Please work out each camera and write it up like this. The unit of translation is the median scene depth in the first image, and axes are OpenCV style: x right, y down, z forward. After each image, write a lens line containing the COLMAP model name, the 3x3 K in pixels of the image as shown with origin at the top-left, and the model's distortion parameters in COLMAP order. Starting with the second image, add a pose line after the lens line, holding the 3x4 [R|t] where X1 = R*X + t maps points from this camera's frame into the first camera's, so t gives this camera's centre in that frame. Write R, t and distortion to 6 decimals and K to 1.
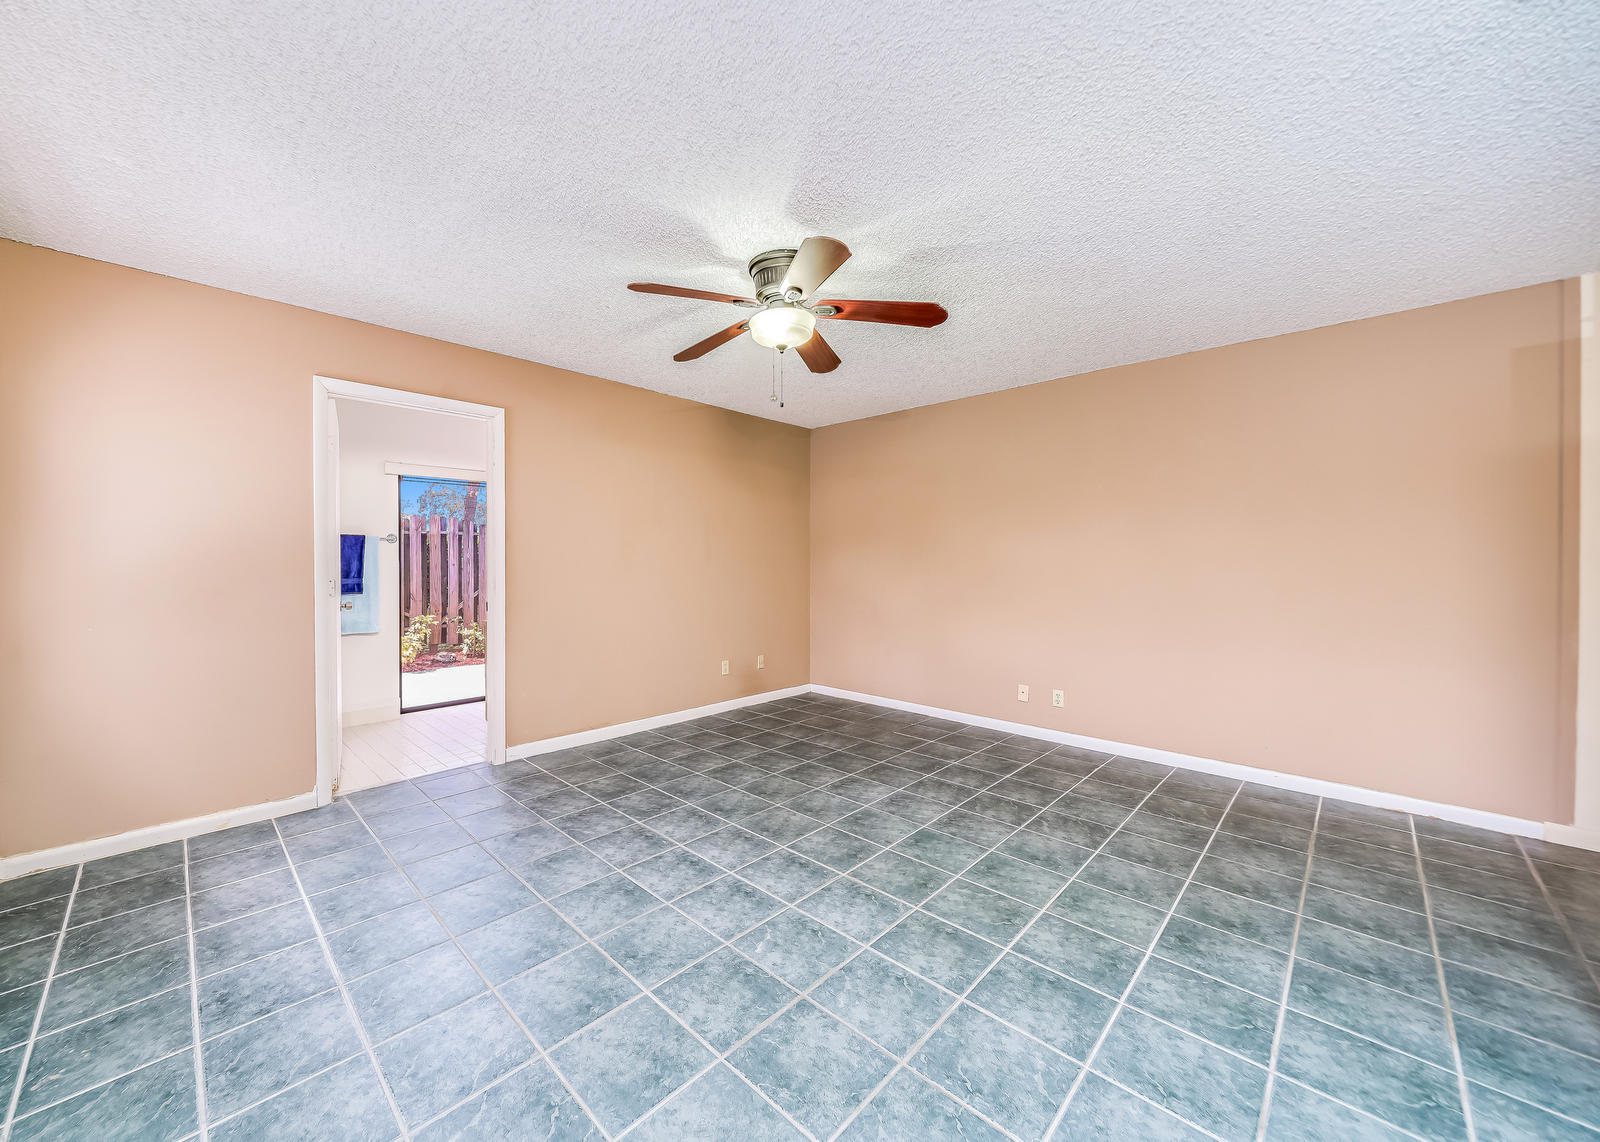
lens RADIAL K [[596.9, 0, 752.4], [0, 596.9, 572.3], [0, 0, 1]] dist [-0.000668, -0.000135]
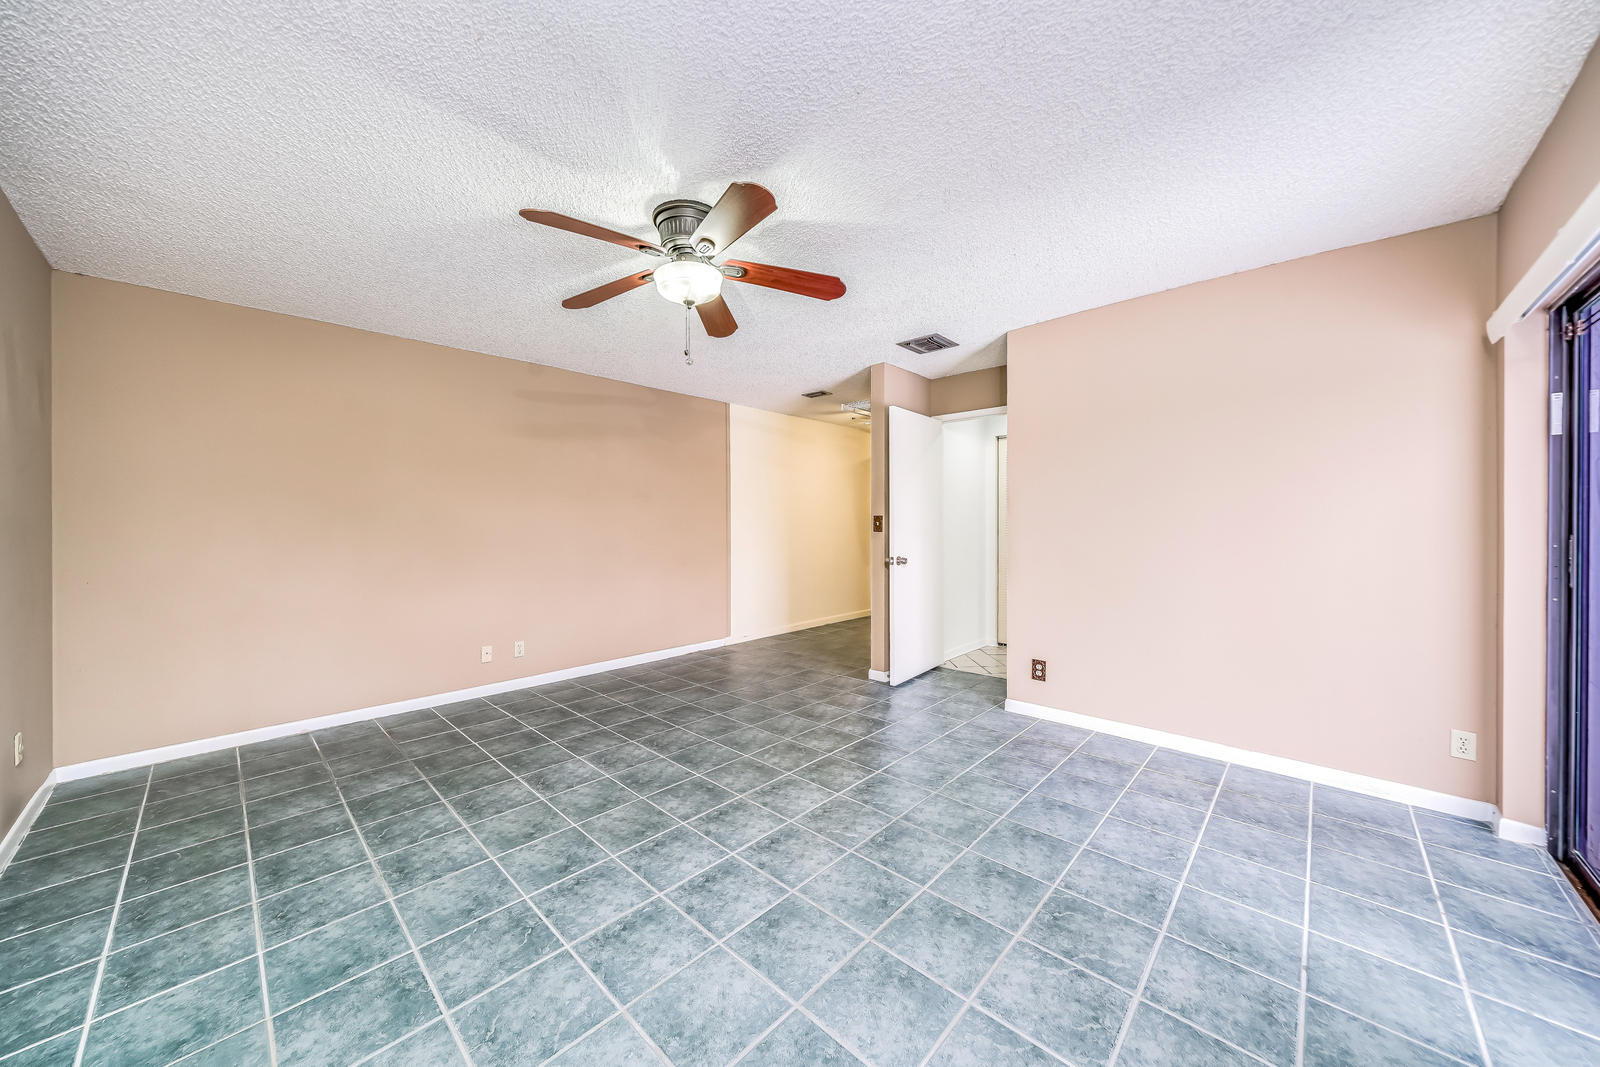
lens RADIAL K [[560.6, 0, 800.0], [0, 560.6, 533.5], [0, 0, 1]] dist [-0.001107, -0.000197]
pose [[-0.038614, -0.017466, 0.999102, -0.732684], [0.023343, 0.999559, 0.018376, -0.002679], [-0.998981, 0.024032, -0.038190, 0.751707]]
